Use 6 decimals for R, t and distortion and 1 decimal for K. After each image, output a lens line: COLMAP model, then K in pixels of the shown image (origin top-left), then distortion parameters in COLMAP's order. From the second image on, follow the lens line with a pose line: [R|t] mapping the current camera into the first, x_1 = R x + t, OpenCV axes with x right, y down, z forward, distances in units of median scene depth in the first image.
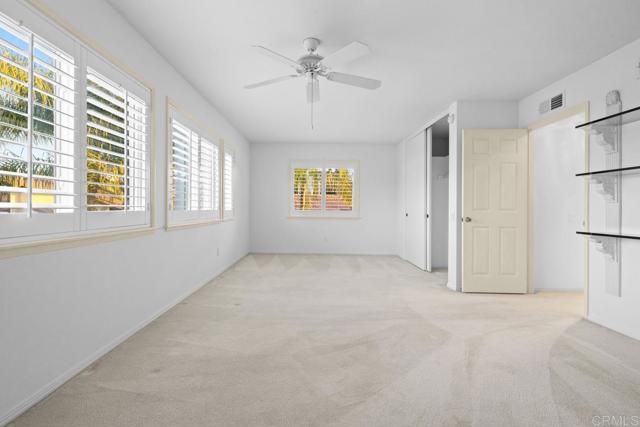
lens RADIAL K [[285.6, 0, 318.9], [0, 285.6, 209.4], [0, 0, 1]] dist [0.000232, 0.000354]
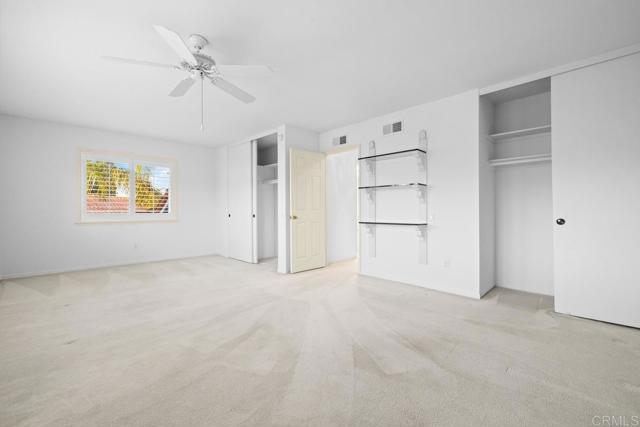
lens RADIAL K [[273.1, 0, 320.0], [0, 273.1, 213.5], [0, 0, 1]] dist [0.000465, 0.000213]
pose [[0.700793, -0.023254, 0.712986, -0.286446], [0.015824, 0.999729, 0.017052, -0.001883], [-0.713189, -0.000667, 0.700971, 0.036662]]
